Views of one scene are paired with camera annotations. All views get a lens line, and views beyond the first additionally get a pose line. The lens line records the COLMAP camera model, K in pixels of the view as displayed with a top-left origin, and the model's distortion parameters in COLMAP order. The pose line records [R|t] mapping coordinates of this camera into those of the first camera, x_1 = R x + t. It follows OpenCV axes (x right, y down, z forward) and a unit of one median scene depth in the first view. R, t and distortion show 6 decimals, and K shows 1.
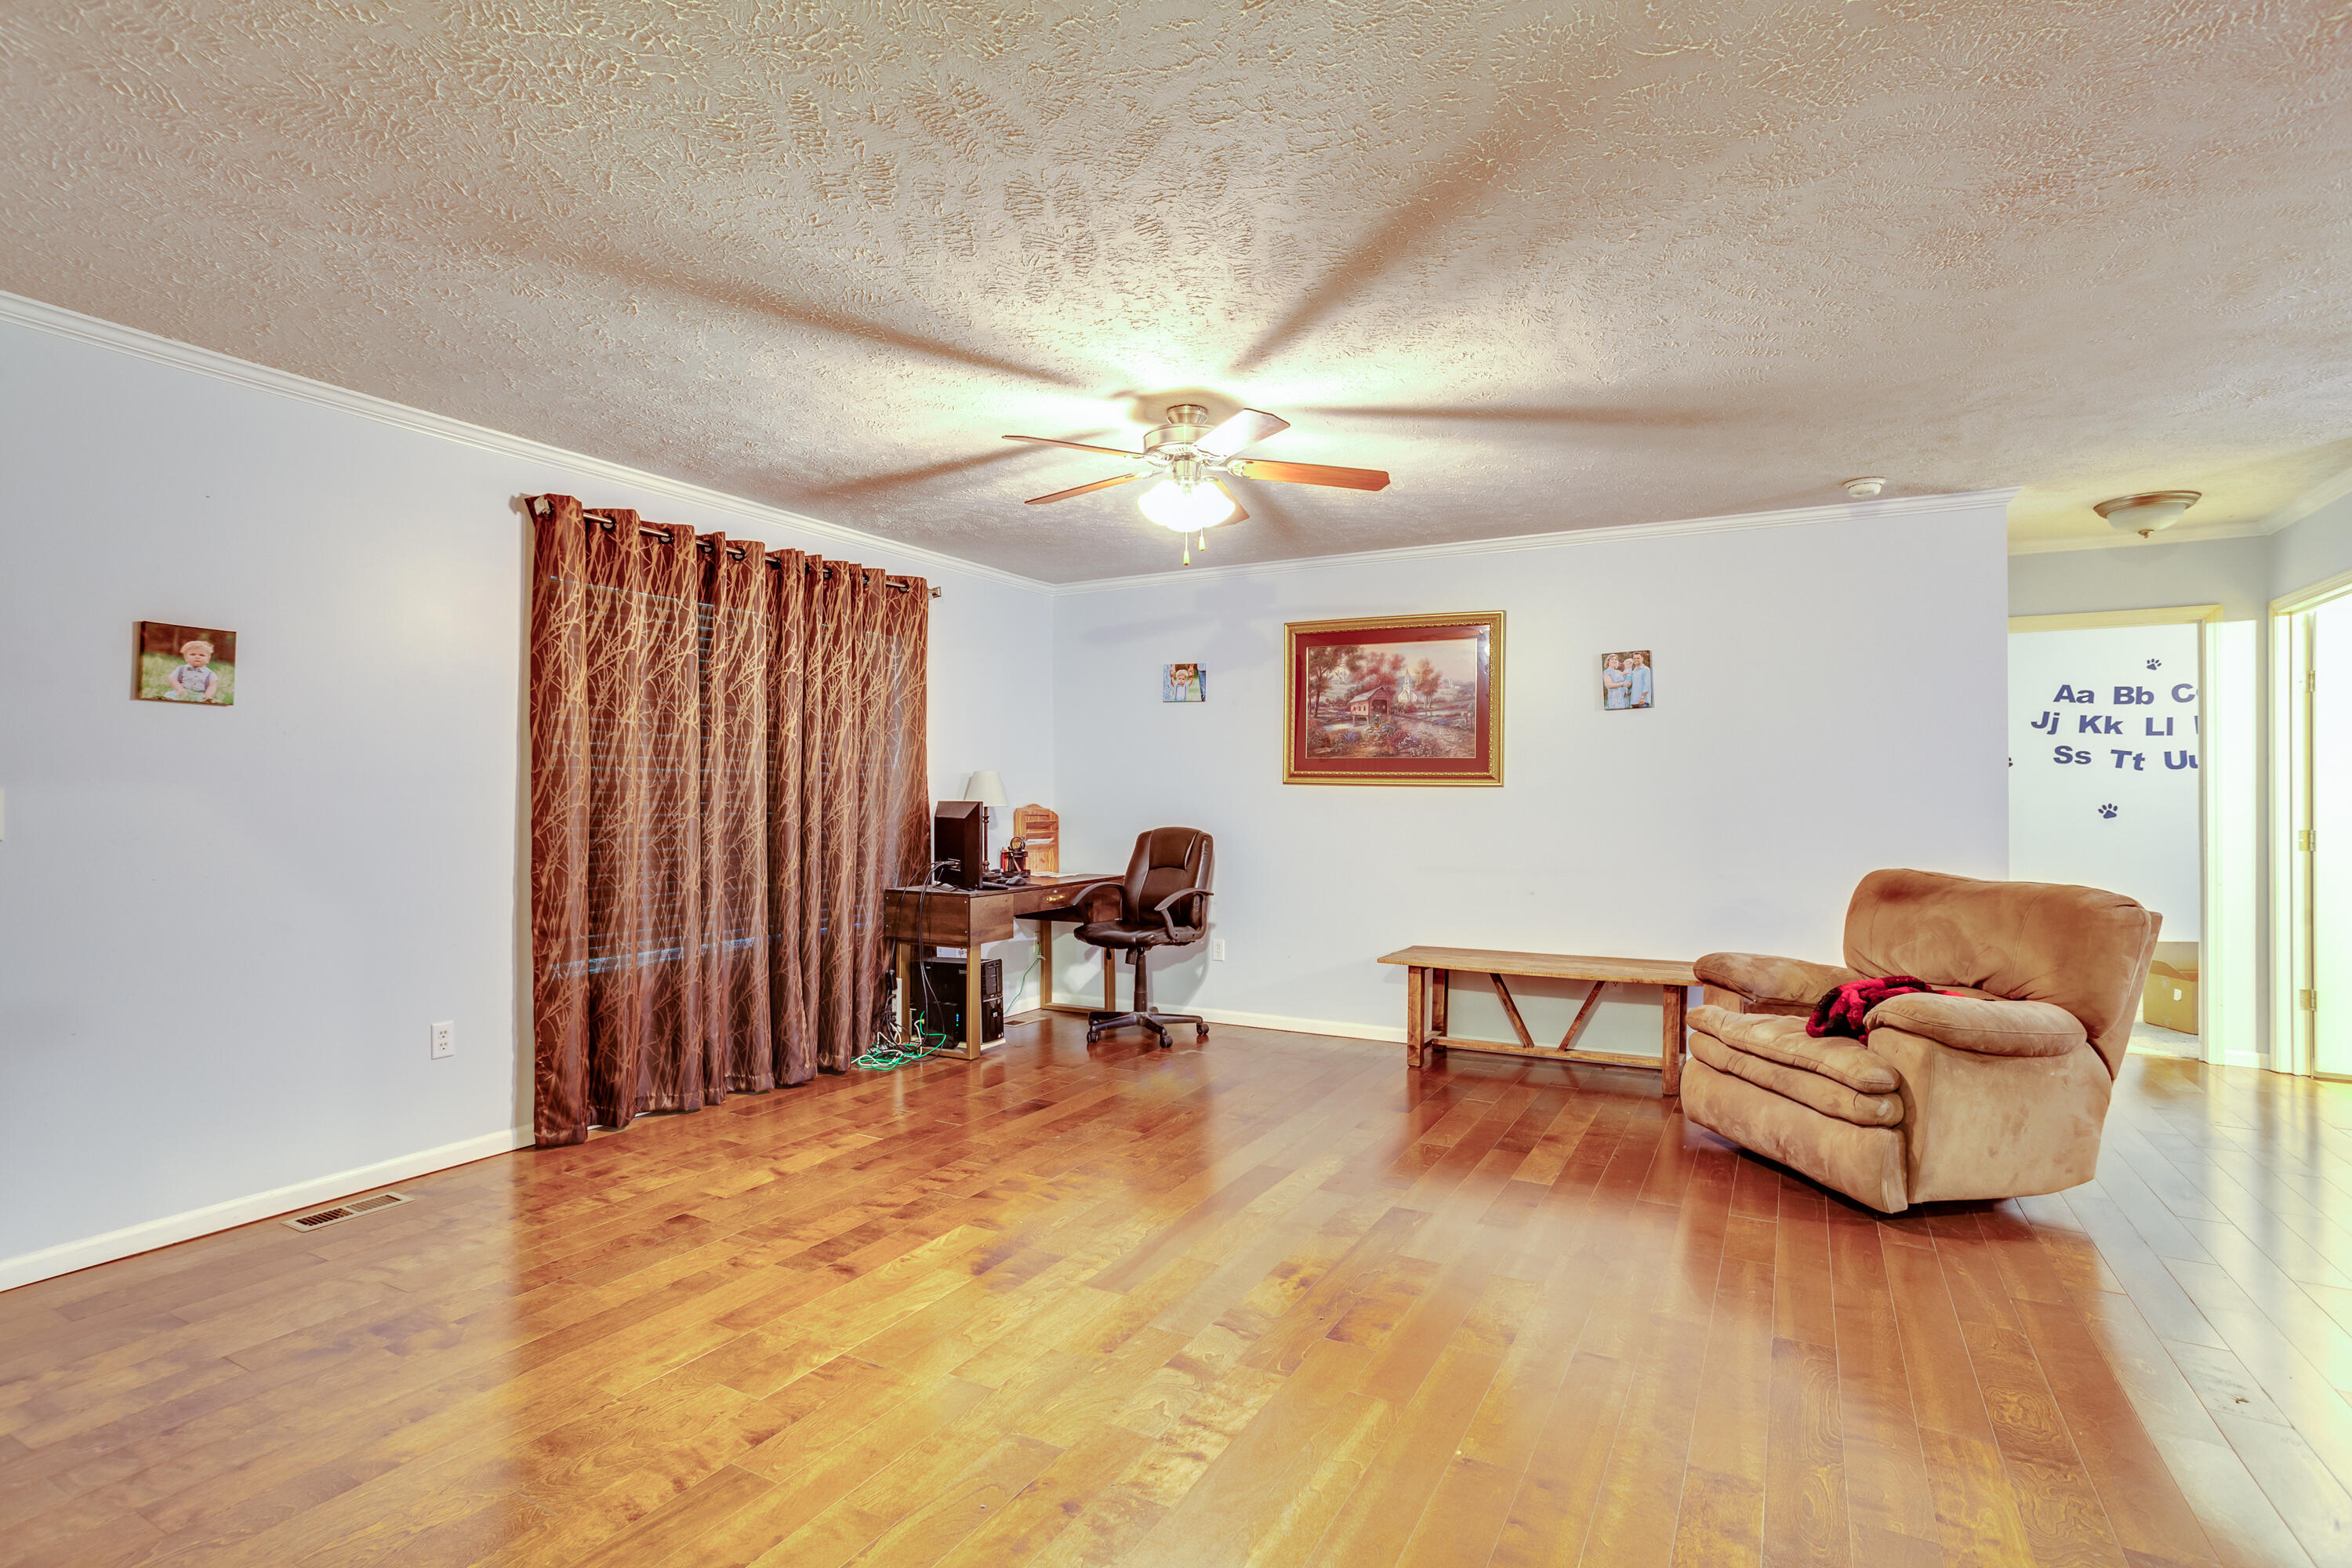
lens RADIAL K [[1137.7, 0, 1167.6], [0, 1137.7, 792.3], [0, 0, 1]] dist [-0.057032, 0.032332]
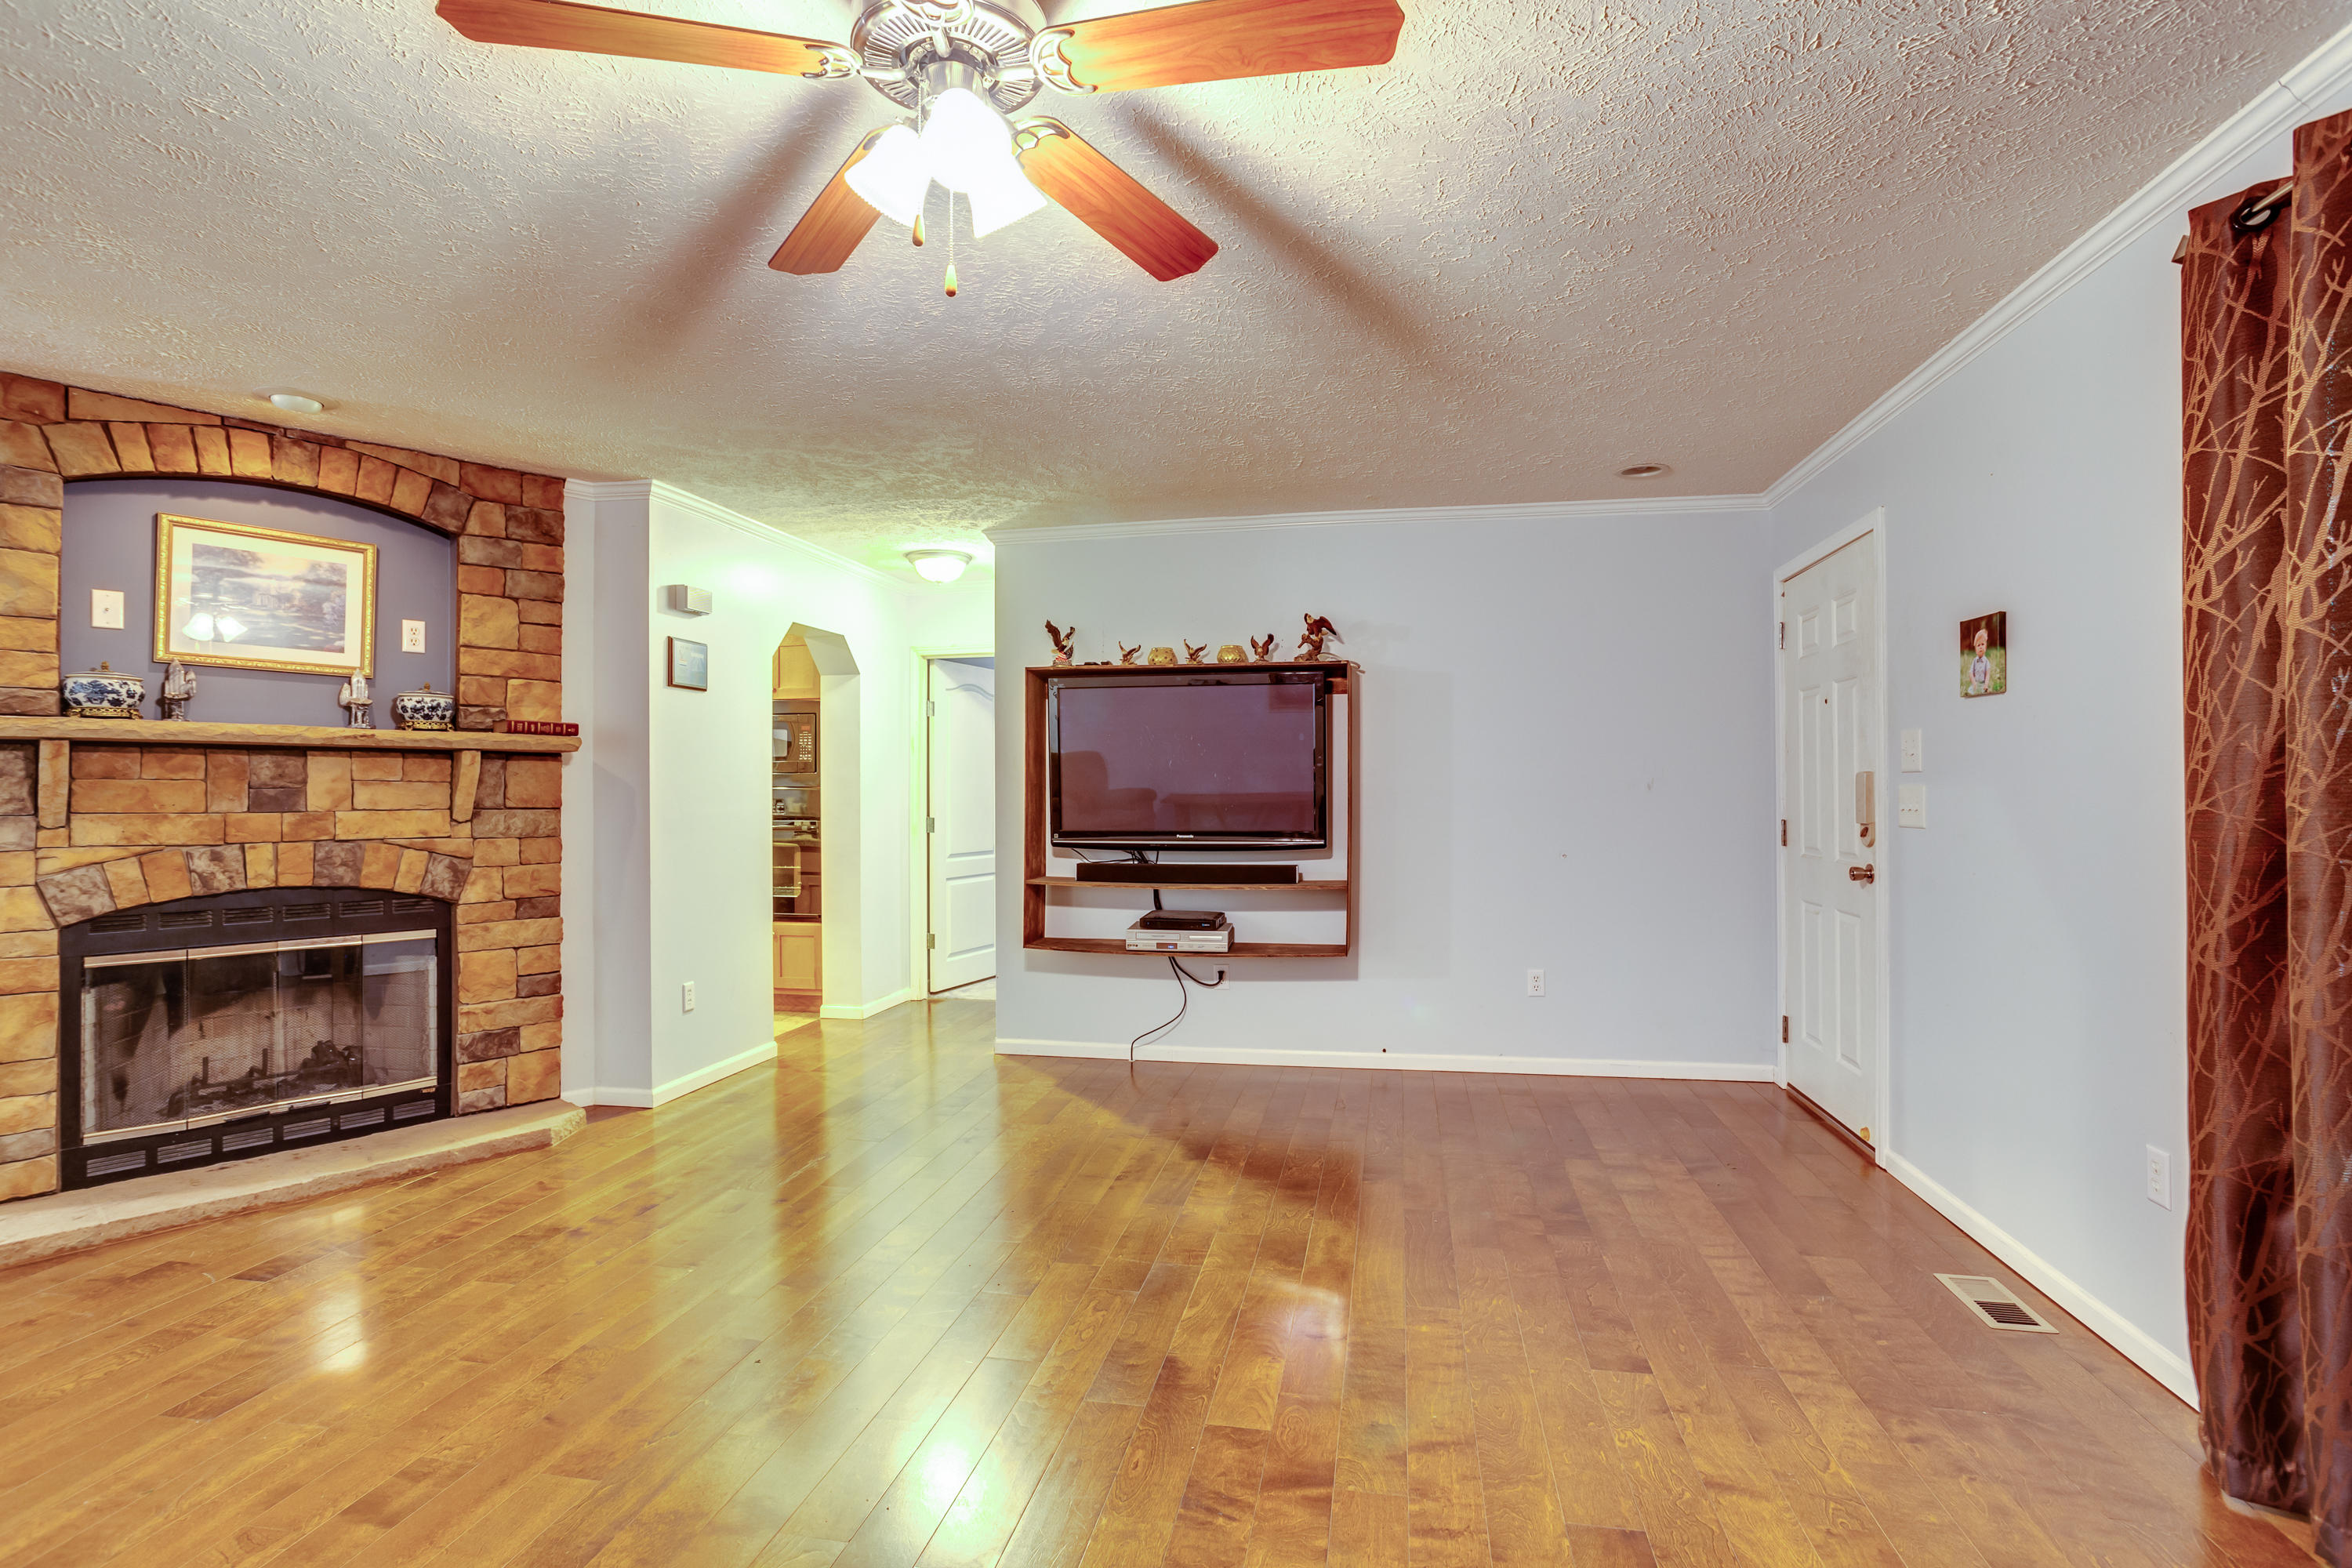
lens RADIAL K [[1158.3, 0, 1206.8], [0, 1158.3, 784.1], [0, 0, 1]] dist [-0.063607, 0.033561]
pose [[-0.939563, 0.000940, -0.342374, 0.080567], [0.004386, 0.999947, -0.009291, 0.002809], [0.342347, -0.010231, -0.939518, 1.477388]]
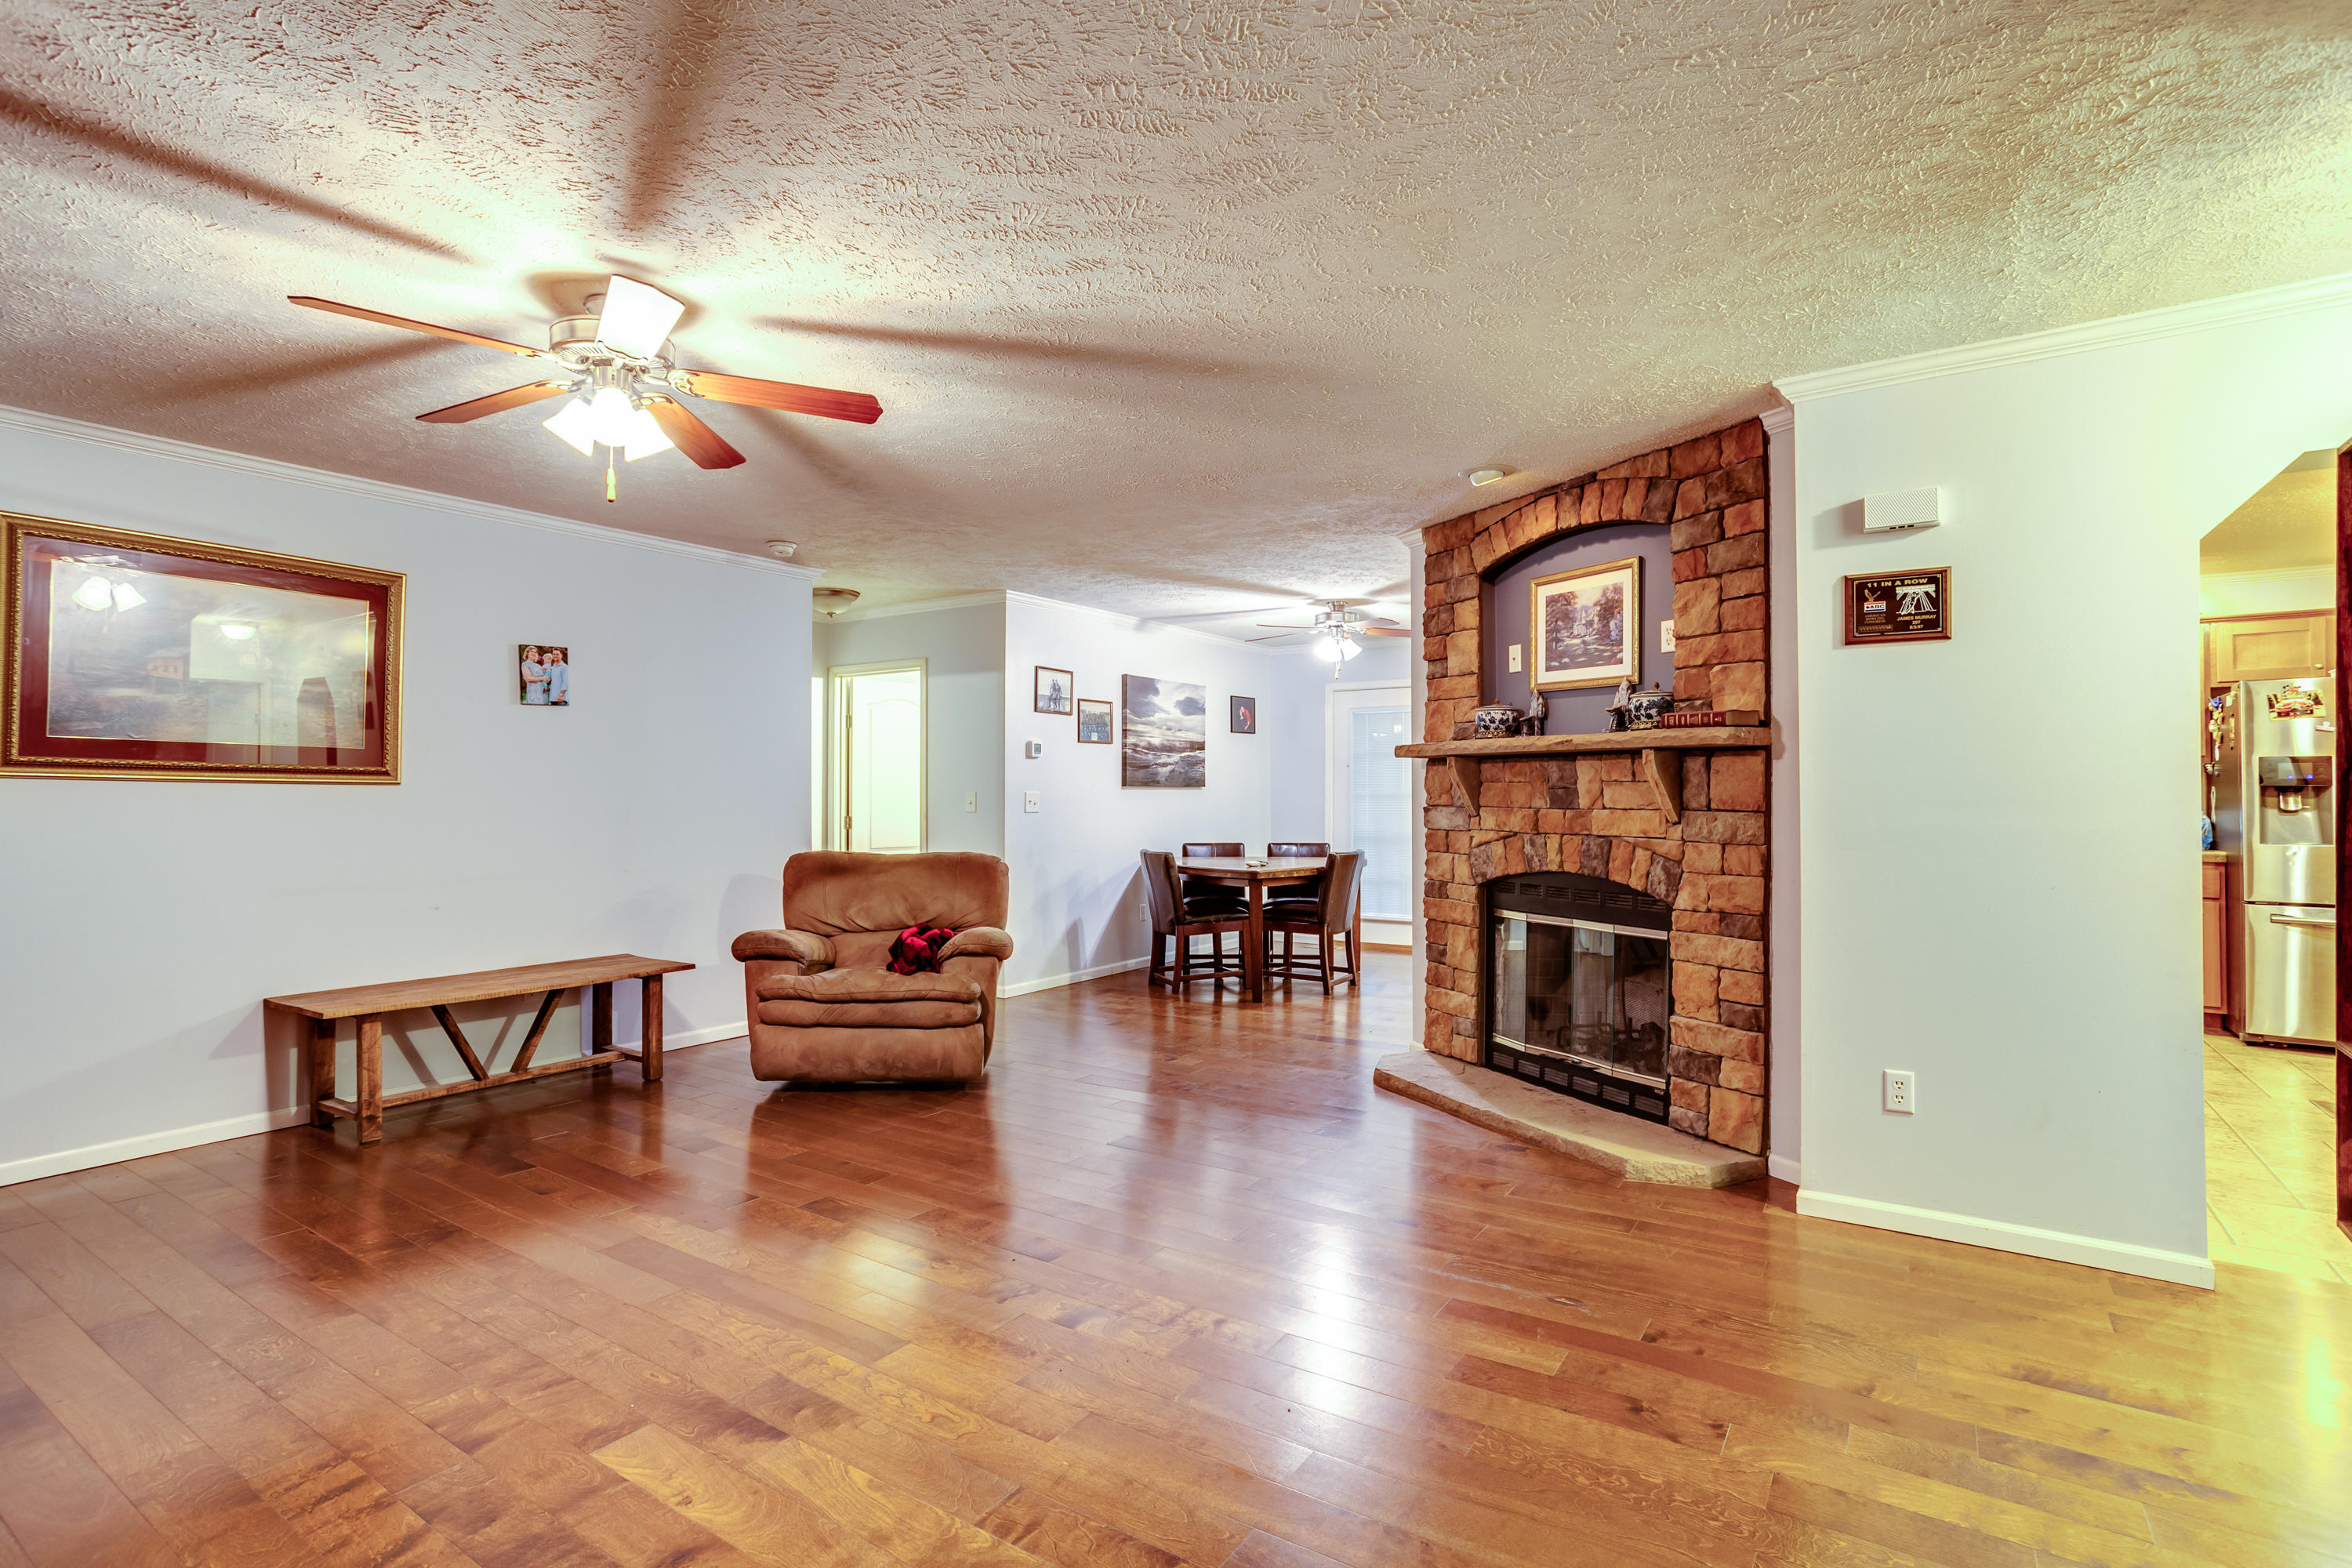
lens RADIAL K [[1137.7, 0, 1167.6], [0, 1137.7, 792.3], [0, 0, 1]] dist [-0.057032, 0.032332]
pose [[0.082035, -0.000132, 0.996629, -0.719836], [-0.002926, 0.999996, 0.000373, -0.001892], [-0.996625, -0.002947, 0.082035, 0.554963]]
